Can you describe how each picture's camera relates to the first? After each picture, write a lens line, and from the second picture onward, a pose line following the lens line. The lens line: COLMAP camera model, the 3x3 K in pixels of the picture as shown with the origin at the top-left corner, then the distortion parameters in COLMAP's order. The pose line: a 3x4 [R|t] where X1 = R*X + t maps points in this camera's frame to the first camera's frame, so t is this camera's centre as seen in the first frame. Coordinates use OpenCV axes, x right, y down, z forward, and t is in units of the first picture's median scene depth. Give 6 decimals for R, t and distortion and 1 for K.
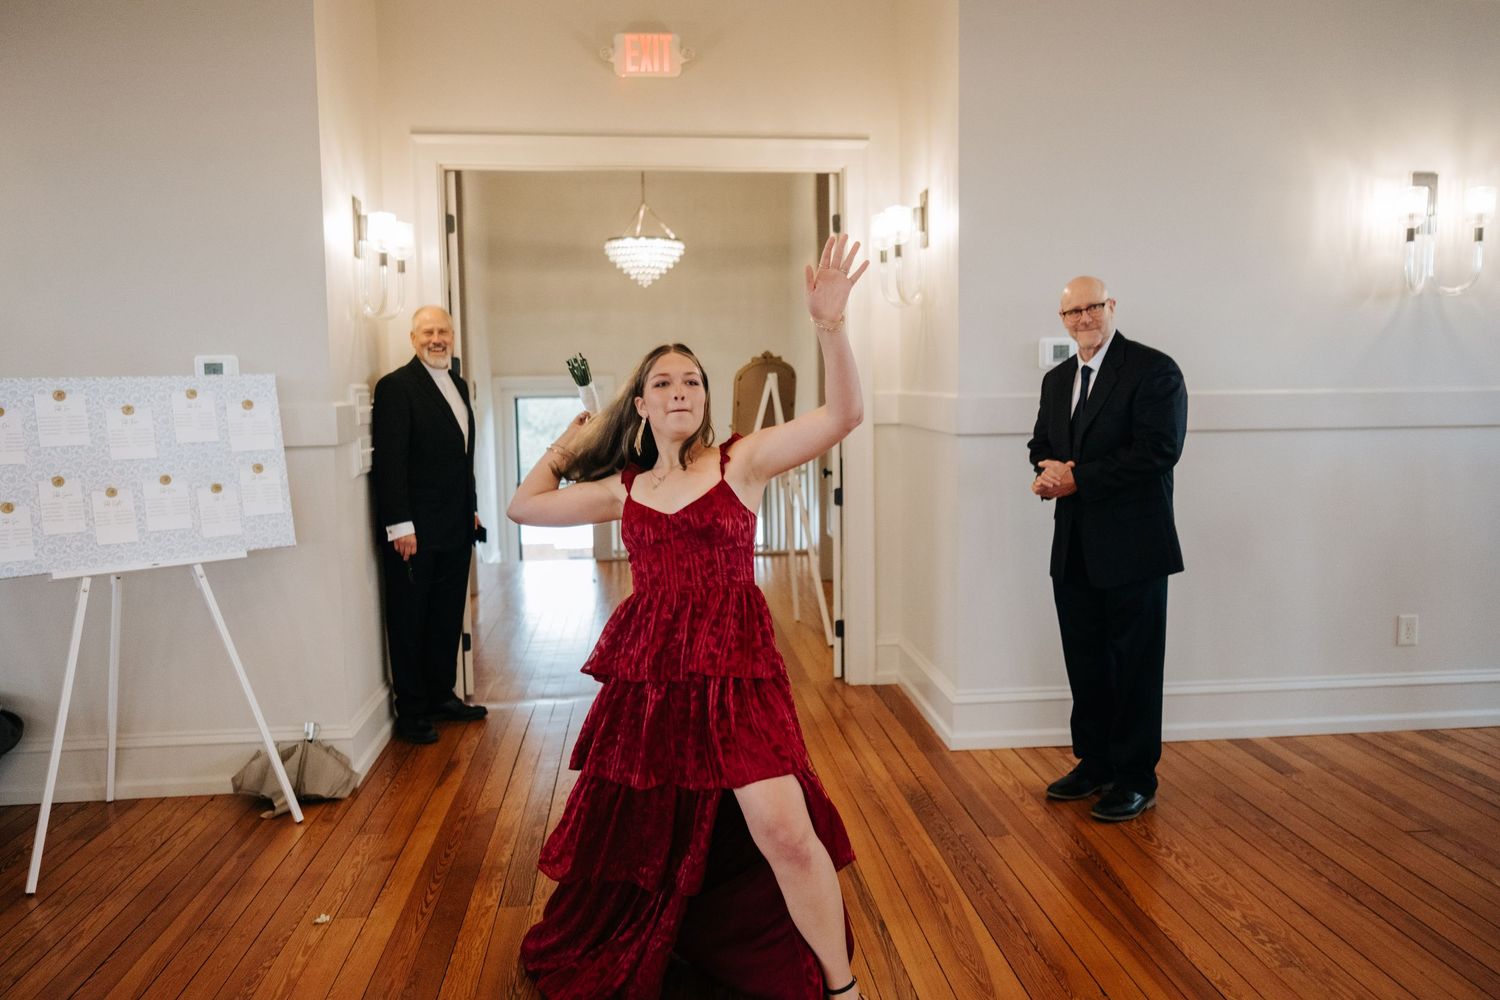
lens RADIAL K [[1142.0, 0, 765.4], [0, 1142.0, 493.1], [0, 0, 1]] dist [-0.006479, 0.002854]
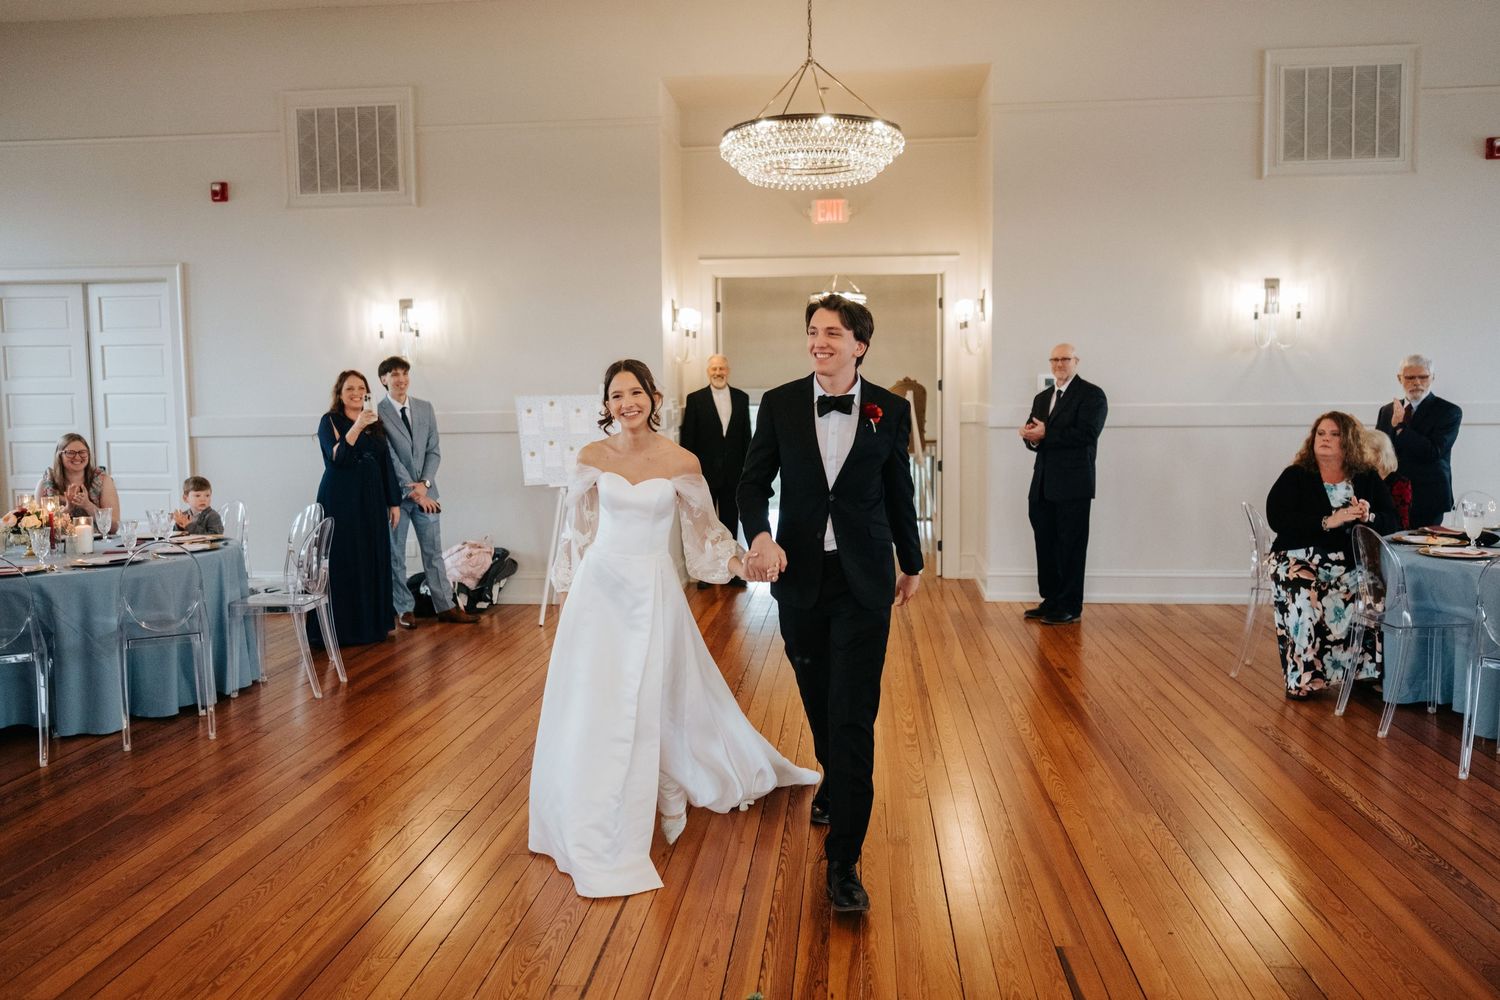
lens RADIAL K [[1142.0, 0, 765.4], [0, 1142.0, 493.1], [0, 0, 1]] dist [-0.006479, 0.002854]
pose [[0.982713, 0.019003, -0.184156, 0.148815], [-0.020190, 0.999786, -0.004575, 0.068464], [0.184029, 0.008214, 0.982886, -0.843647]]
